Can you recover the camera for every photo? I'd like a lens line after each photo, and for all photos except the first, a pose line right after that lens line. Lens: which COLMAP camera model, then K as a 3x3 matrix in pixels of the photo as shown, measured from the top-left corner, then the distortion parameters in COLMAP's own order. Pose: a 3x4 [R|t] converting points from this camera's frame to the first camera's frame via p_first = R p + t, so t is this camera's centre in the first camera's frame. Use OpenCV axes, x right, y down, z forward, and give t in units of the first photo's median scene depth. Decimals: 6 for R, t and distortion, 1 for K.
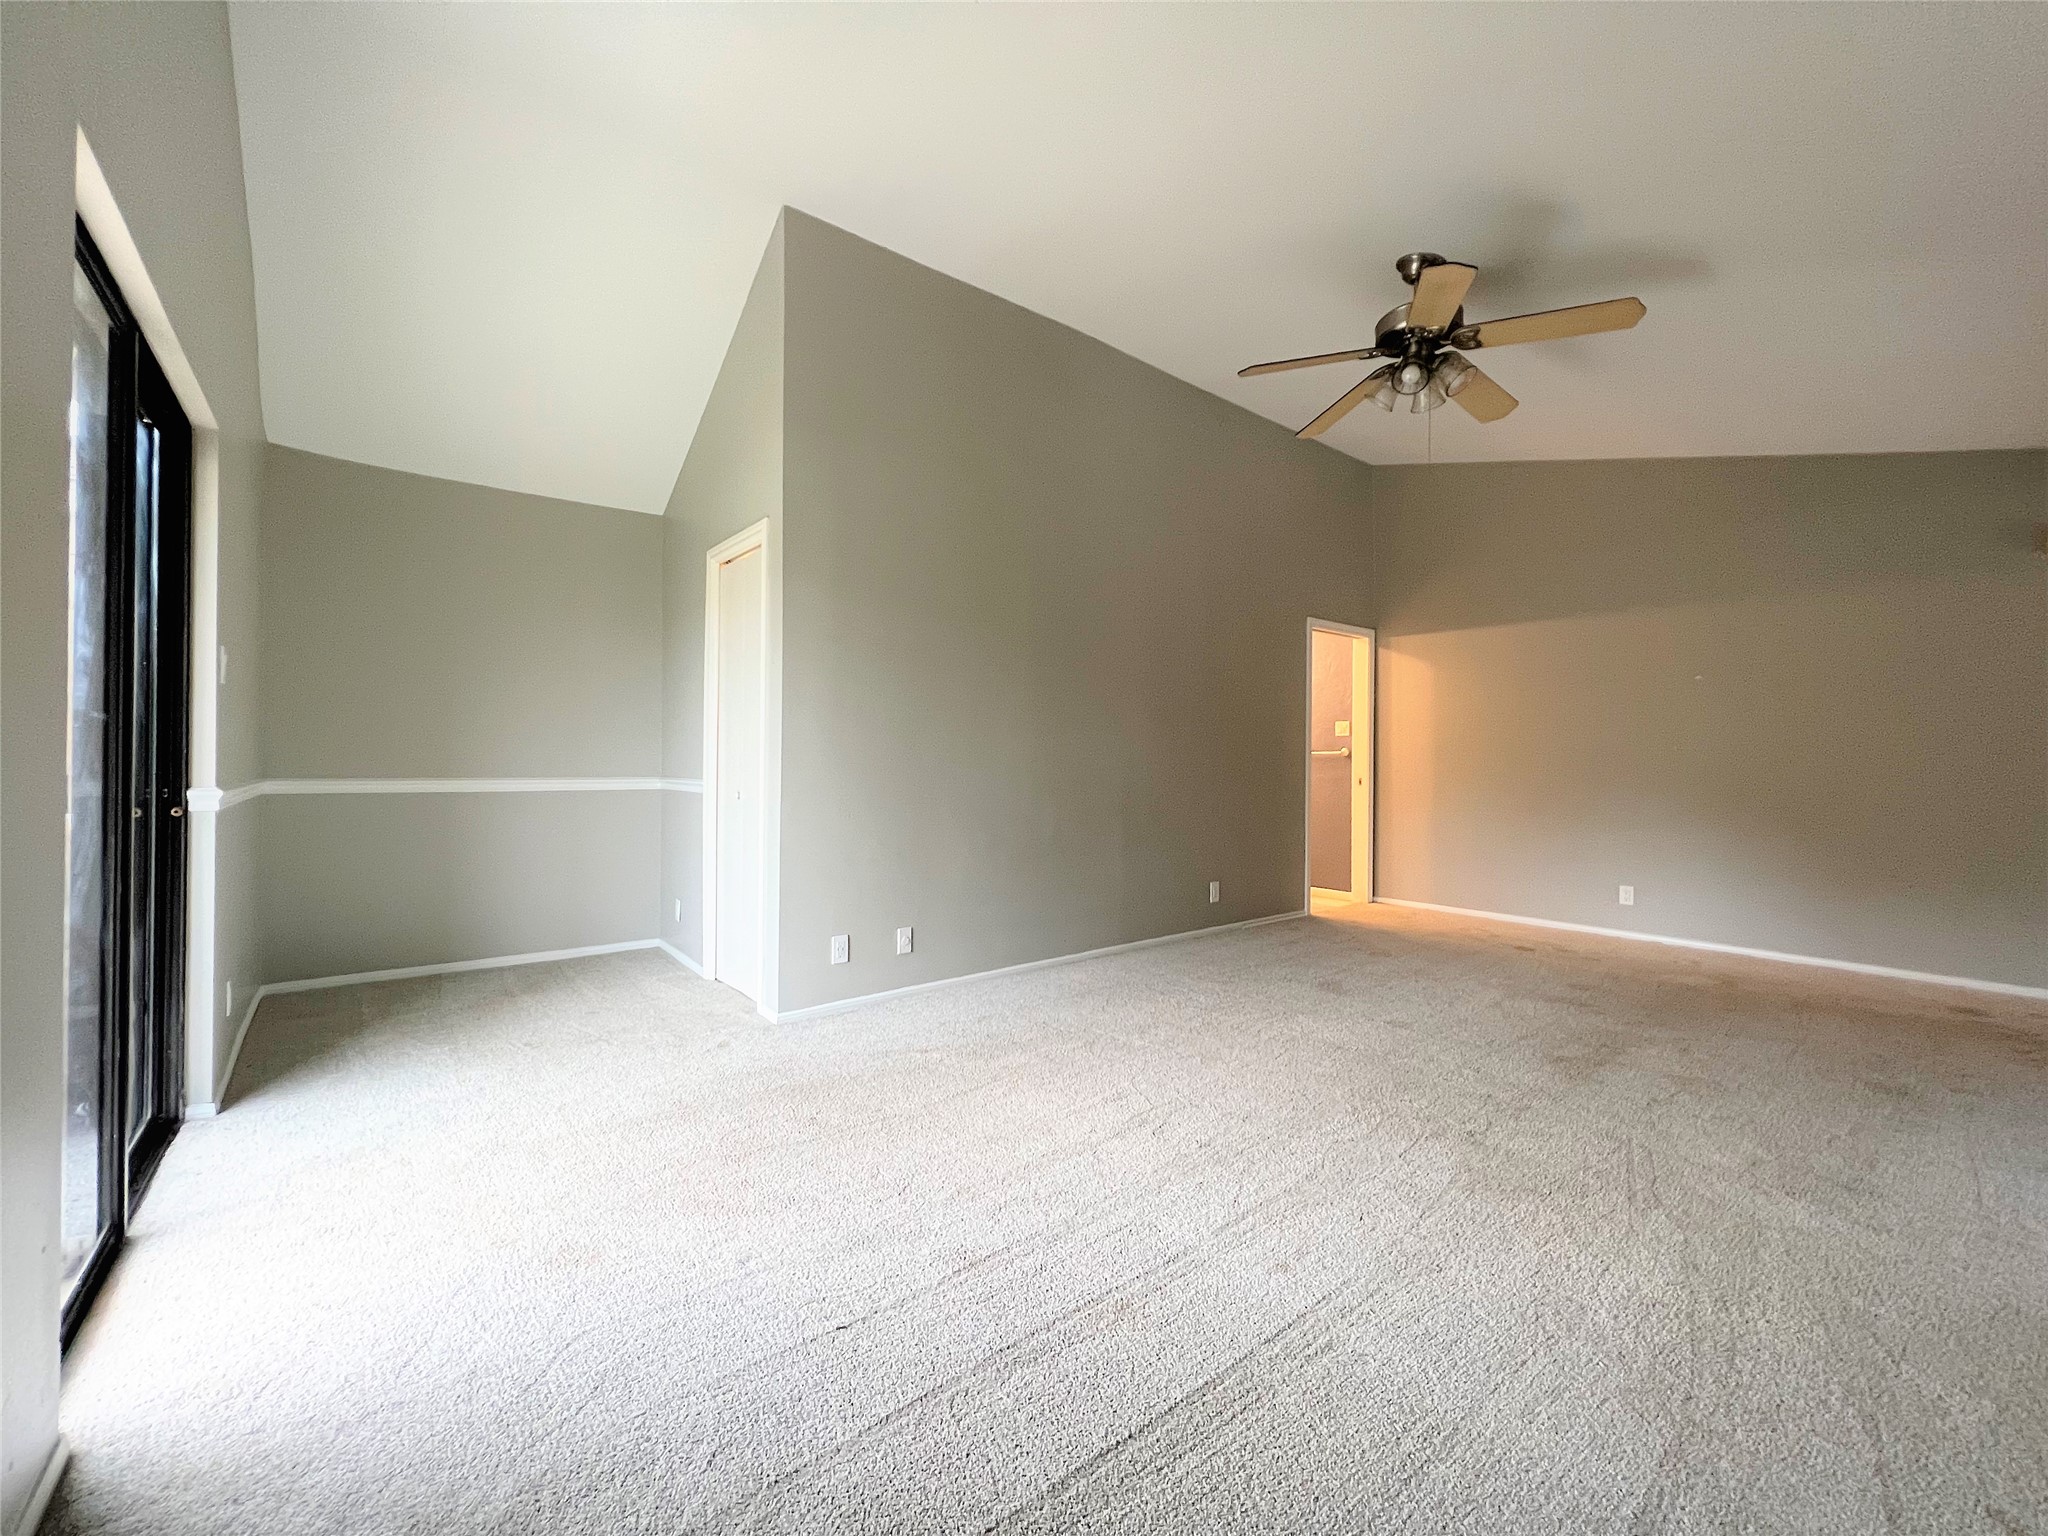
lens RADIAL K [[818.8, 0, 1024.0], [0, 818.8, 768.0], [0, 0, 1]] dist [0.000118, 0.000019]
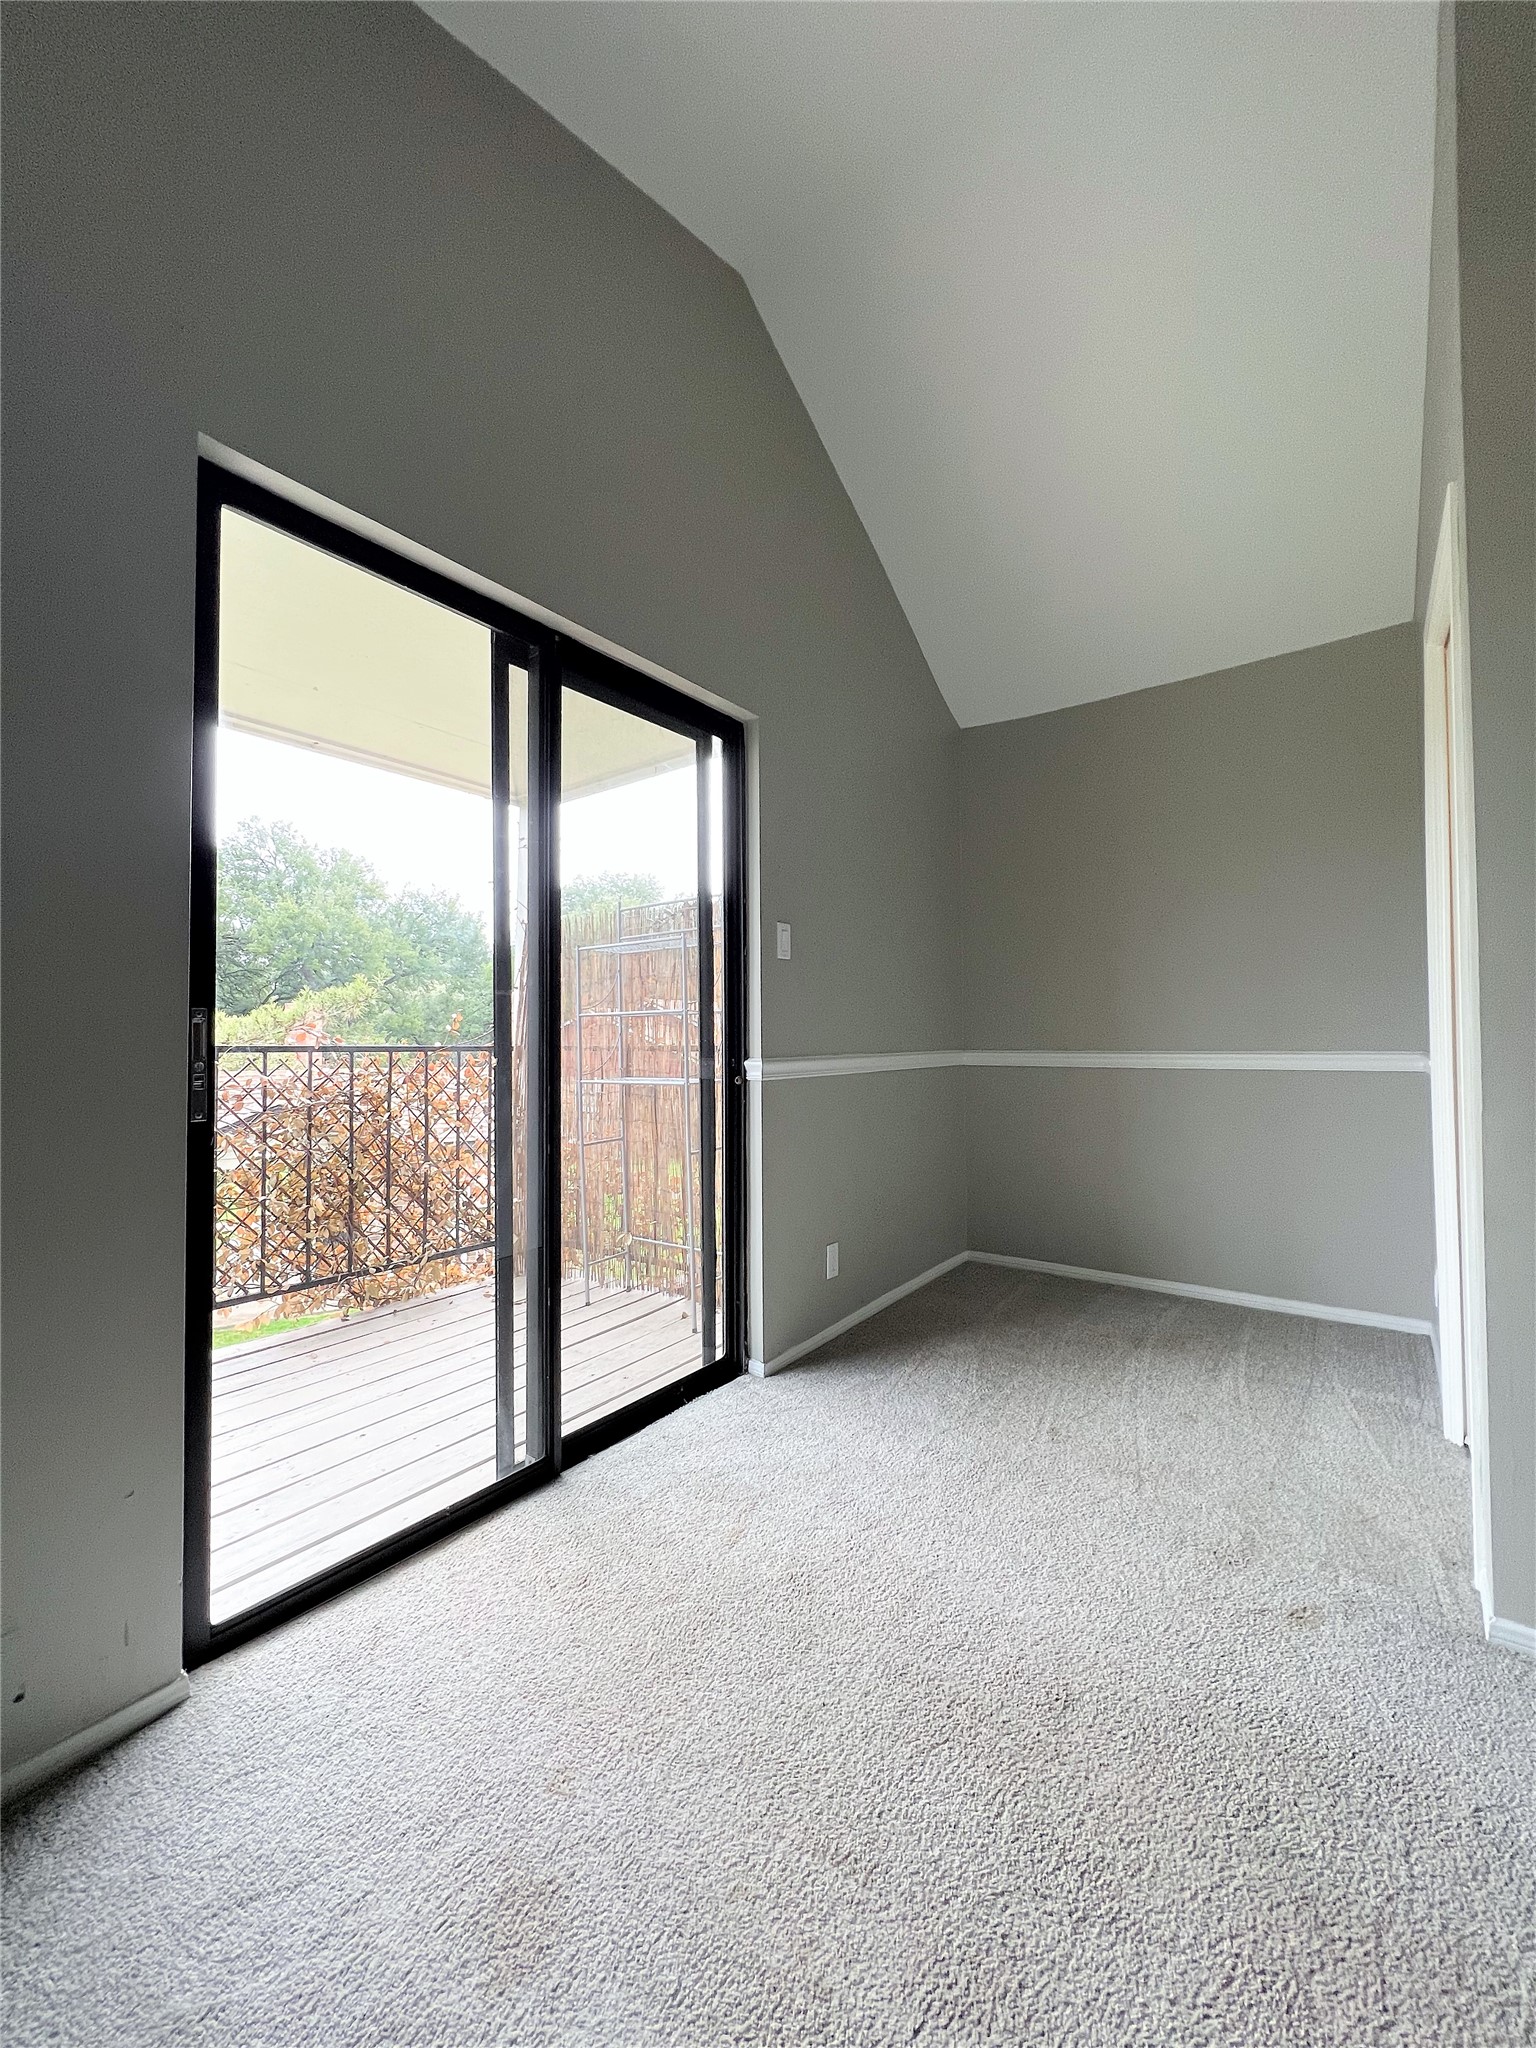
lens RADIAL K [[822.6, 0, 768.0], [0, 822.6, 1024.0], [0, 0, 1]] dist [-0.000585, 0.000208]
pose [[0.258529, -0.026919, -0.965628, 0.019846], [0.008572, 0.999636, -0.025572, 0.004504], [0.965966, -0.001666, 0.258666, 0.548066]]
